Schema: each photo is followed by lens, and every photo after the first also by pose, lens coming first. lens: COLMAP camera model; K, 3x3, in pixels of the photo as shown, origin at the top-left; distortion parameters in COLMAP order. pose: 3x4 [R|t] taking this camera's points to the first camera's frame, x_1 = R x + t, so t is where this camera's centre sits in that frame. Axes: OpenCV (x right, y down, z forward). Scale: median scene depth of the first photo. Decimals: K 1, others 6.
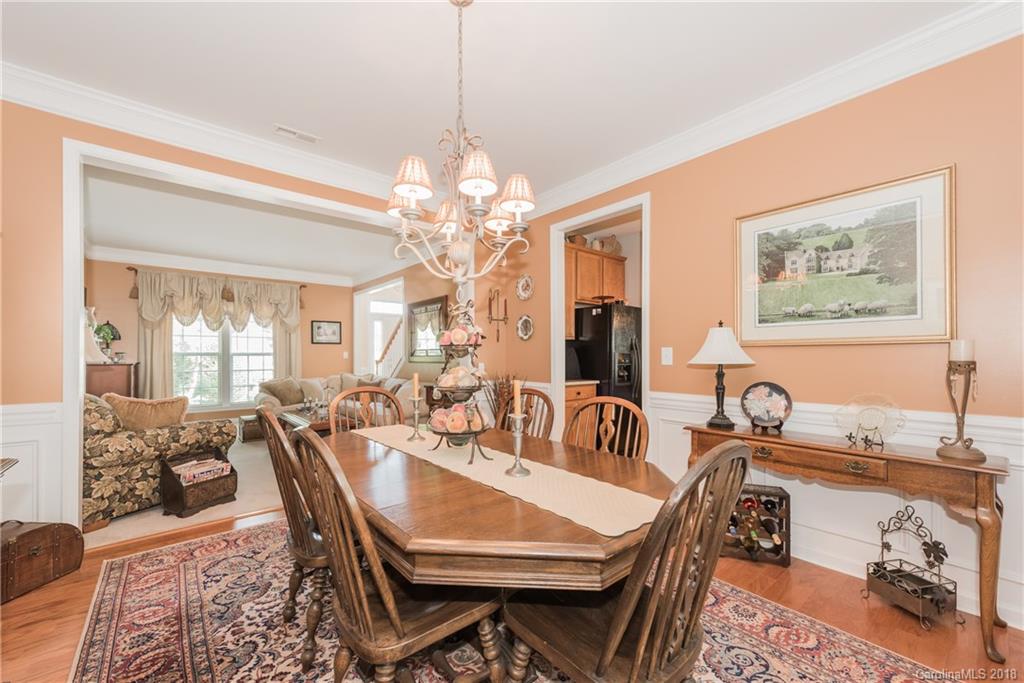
lens RADIAL K [[404.6, 0, 508.4], [0, 404.6, 356.4], [0, 0, 1]] dist [0.011137, -0.000272]
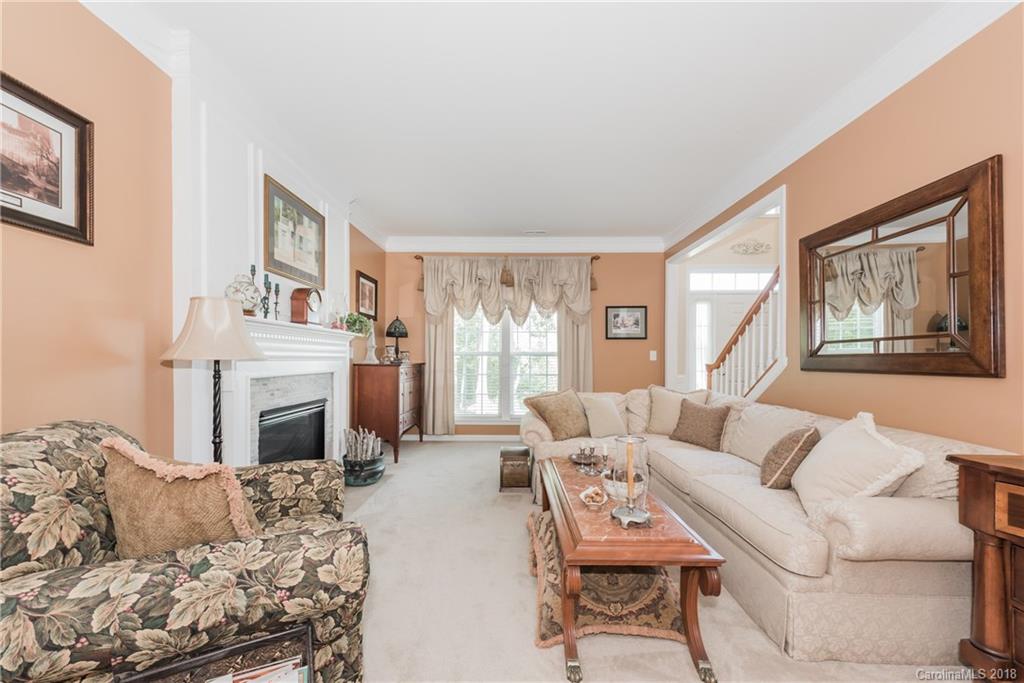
lens RADIAL K [[404.6, 0, 499.3], [0, 404.6, 357.1], [0, 0, 1]] dist [0.011137, -0.000272]
pose [[0.748538, 0.003552, -0.663082, -0.181260], [-0.008153, 0.999959, -0.003847, 0.003939], [0.663042, 0.008286, 0.748537, 0.404454]]
